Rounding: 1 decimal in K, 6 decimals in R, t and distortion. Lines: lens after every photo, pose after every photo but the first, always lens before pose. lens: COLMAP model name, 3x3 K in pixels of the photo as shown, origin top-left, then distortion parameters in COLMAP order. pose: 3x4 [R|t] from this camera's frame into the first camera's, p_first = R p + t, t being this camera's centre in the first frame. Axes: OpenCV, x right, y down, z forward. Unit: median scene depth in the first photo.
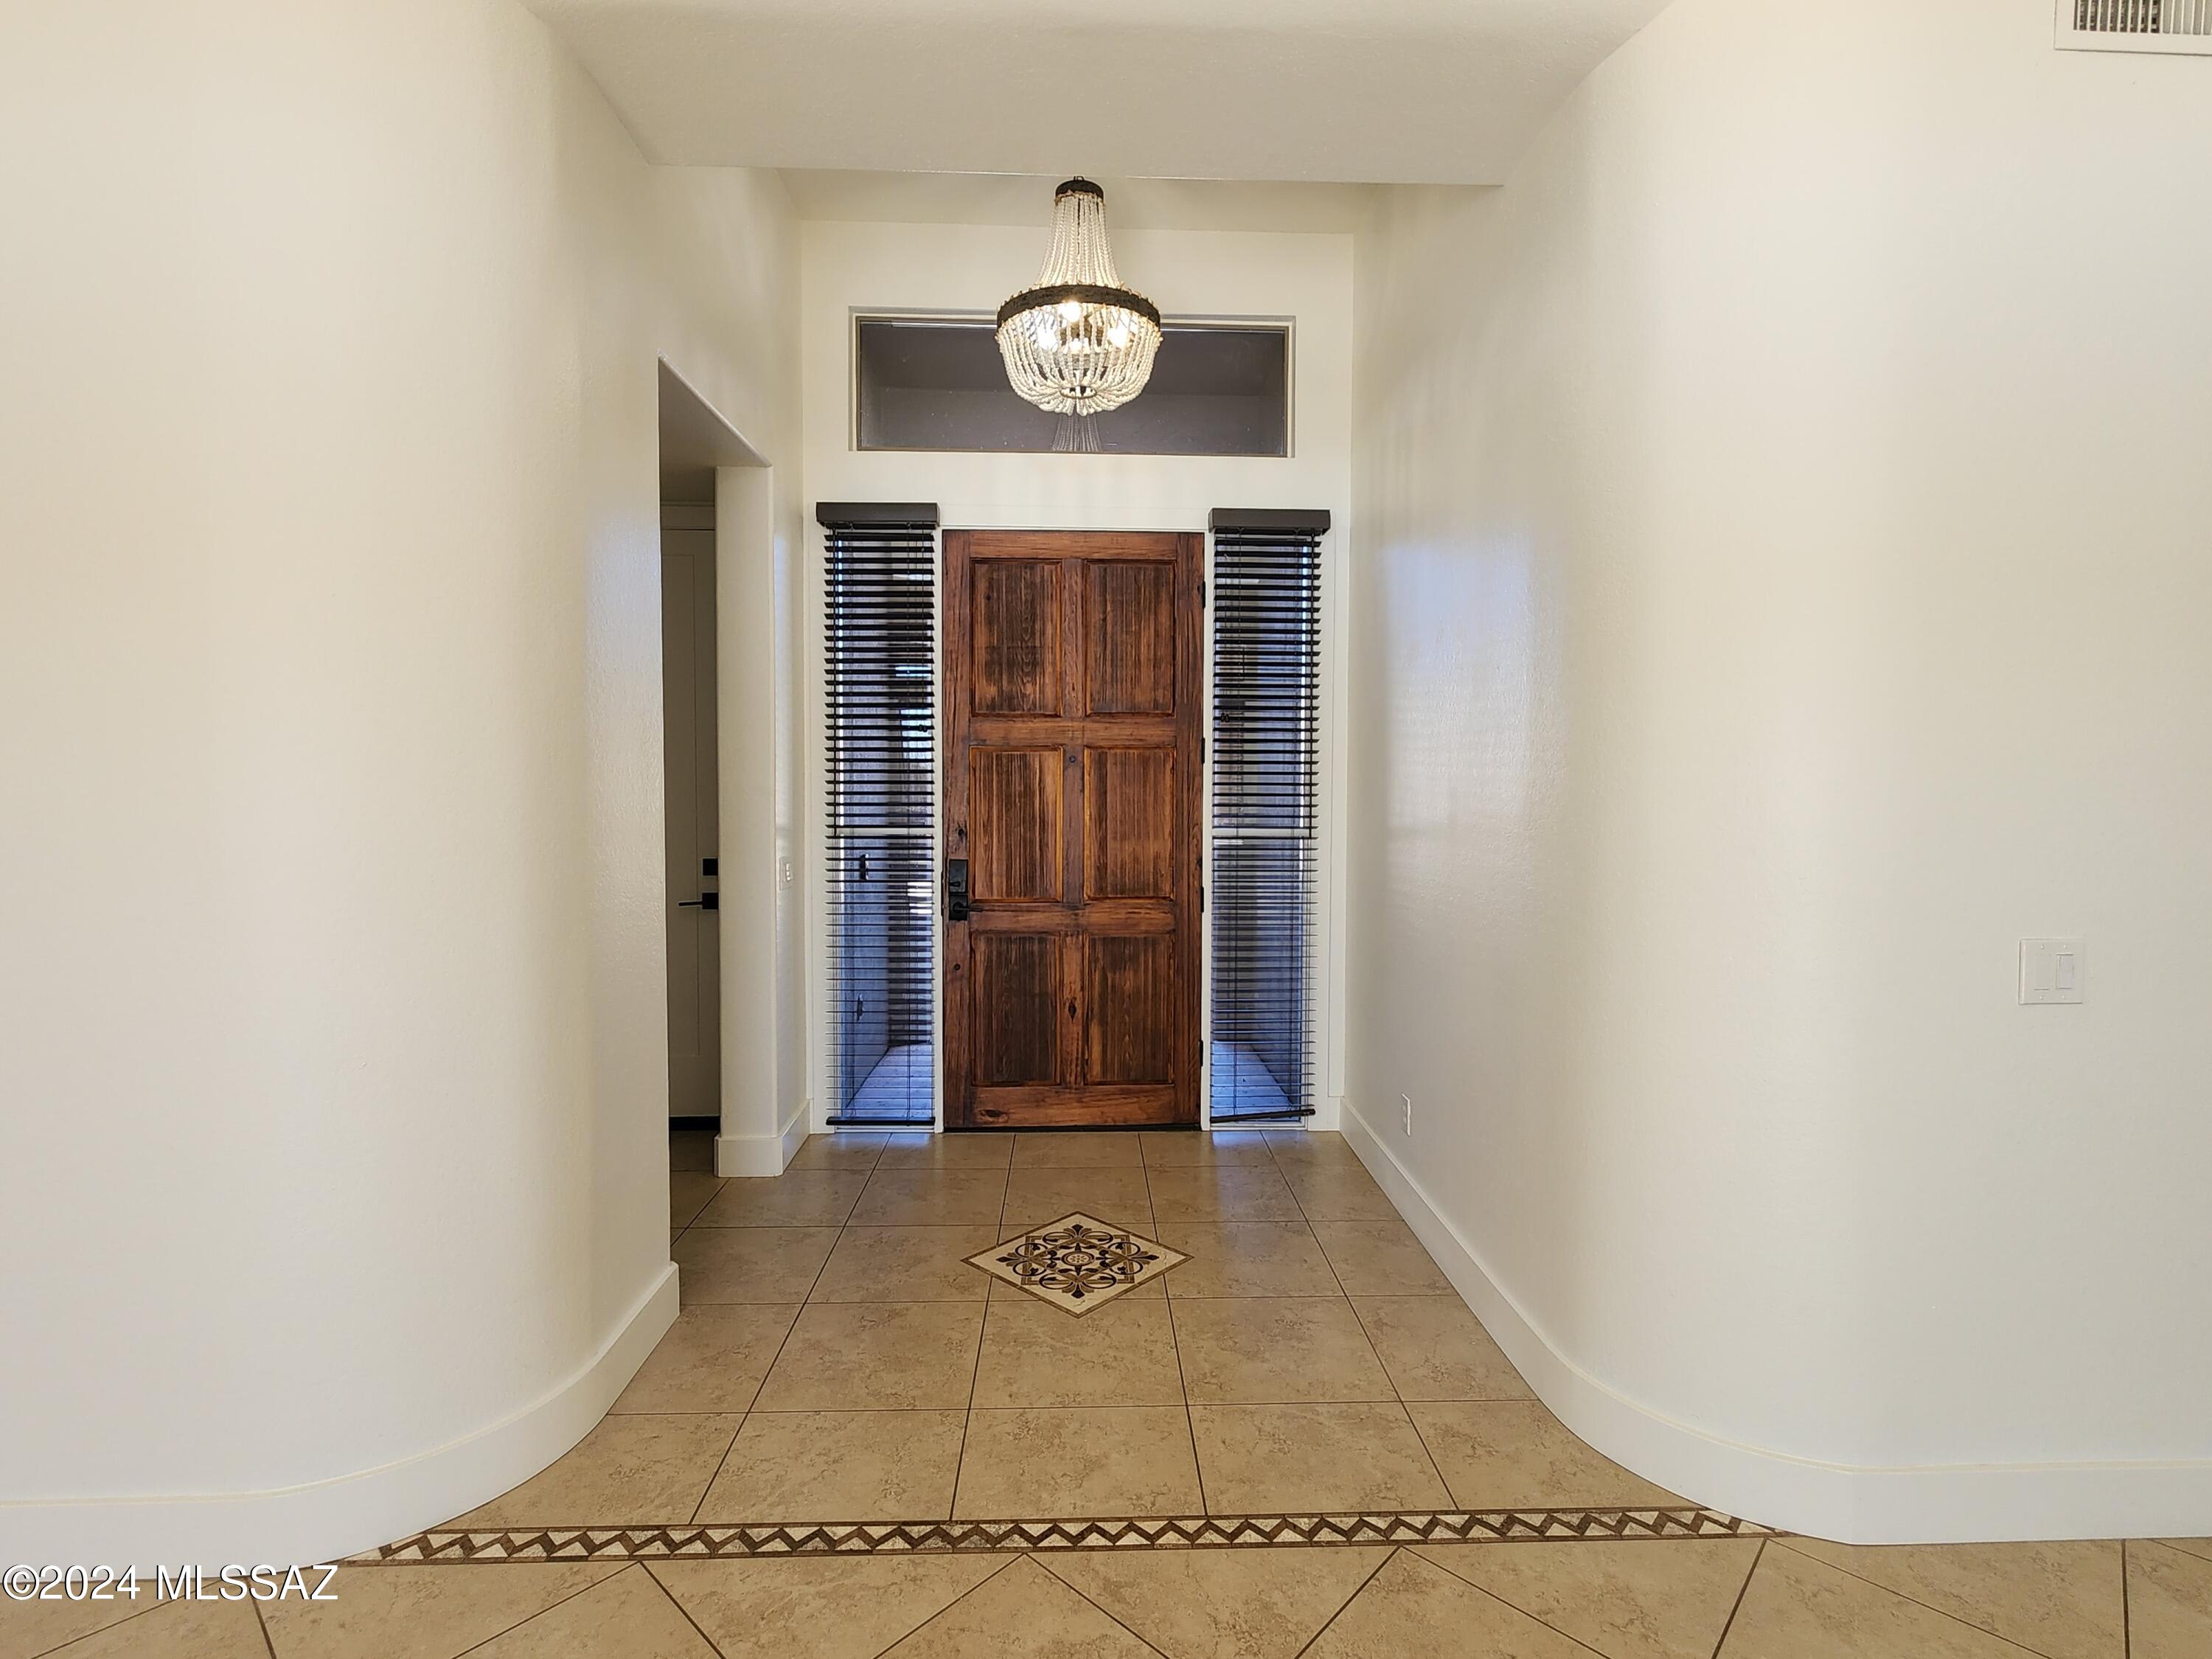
lens RADIAL K [[1060.9, 0, 1105.4], [0, 1060.9, 809.2], [0, 0, 1]] dist [0.003478, -0.001387]
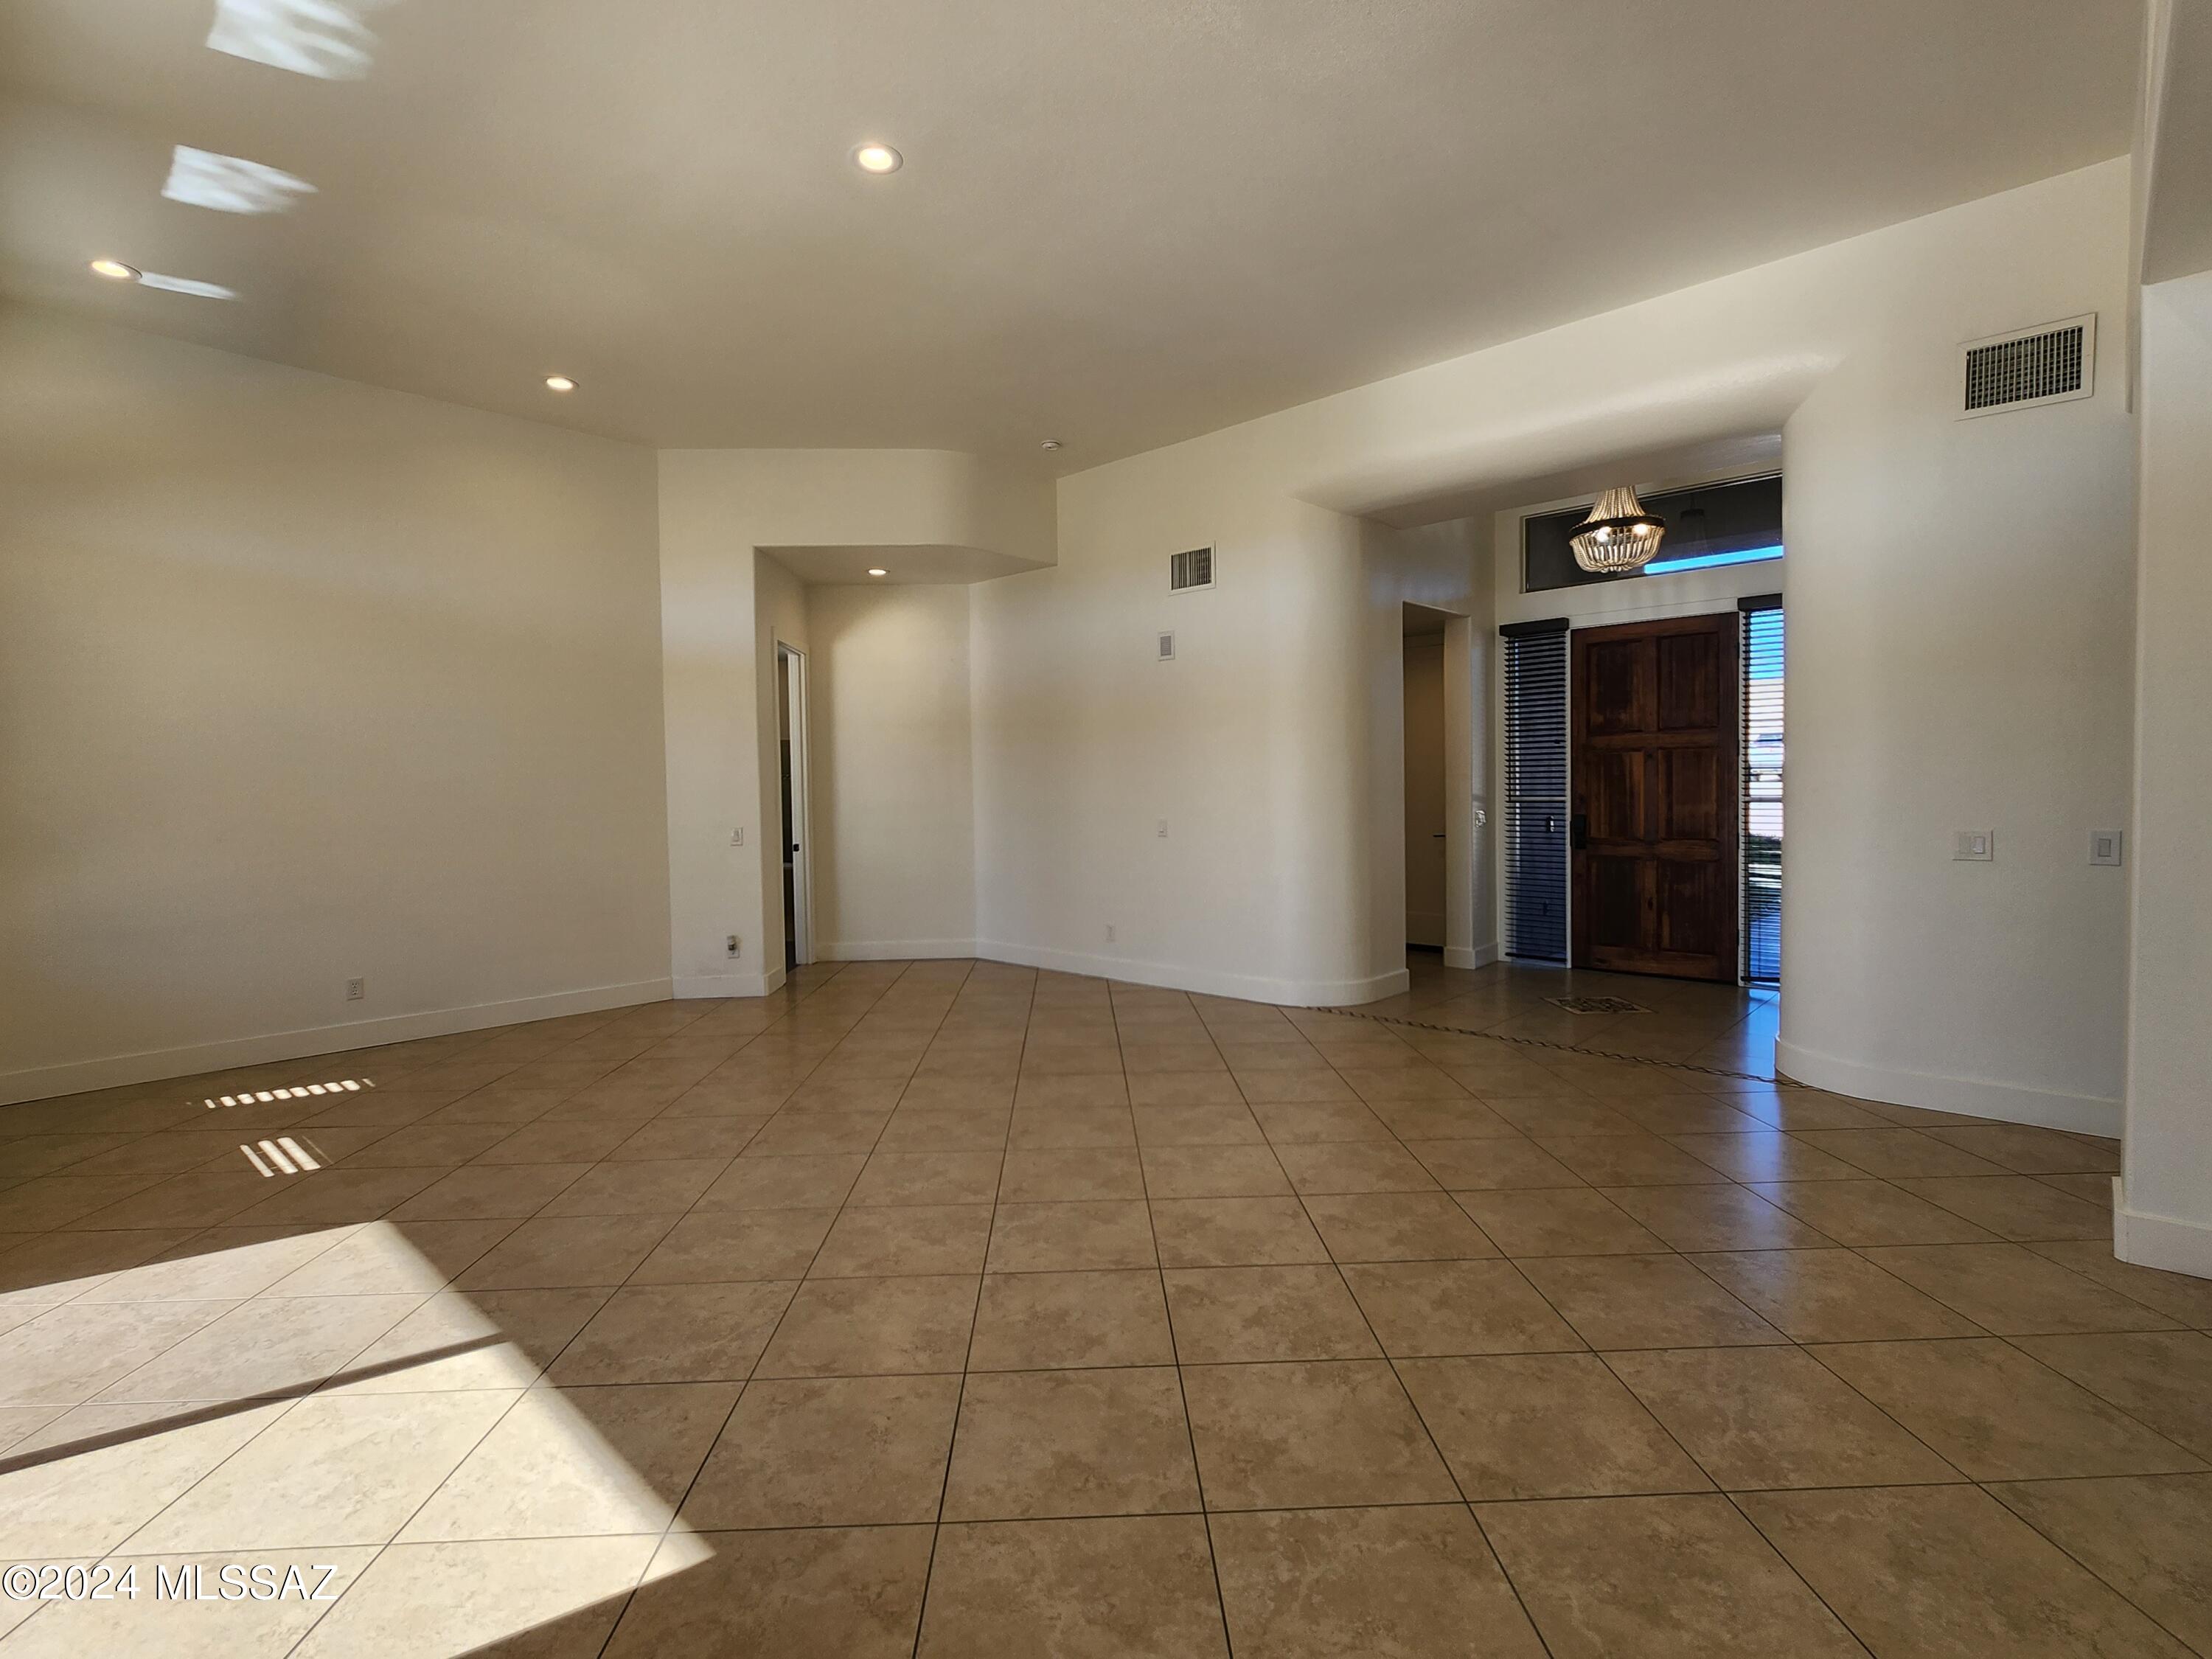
lens RADIAL K [[1060.9, 0, 1116.1], [0, 1060.9, 819.0], [0, 0, 1]] dist [0.003478, -0.001387]
pose [[0.714932, 0.007681, -0.699152, 0.544806], [-0.002140, 0.999959, 0.008798, 0.040307], [0.699191, -0.004794, 0.714919, -0.806912]]
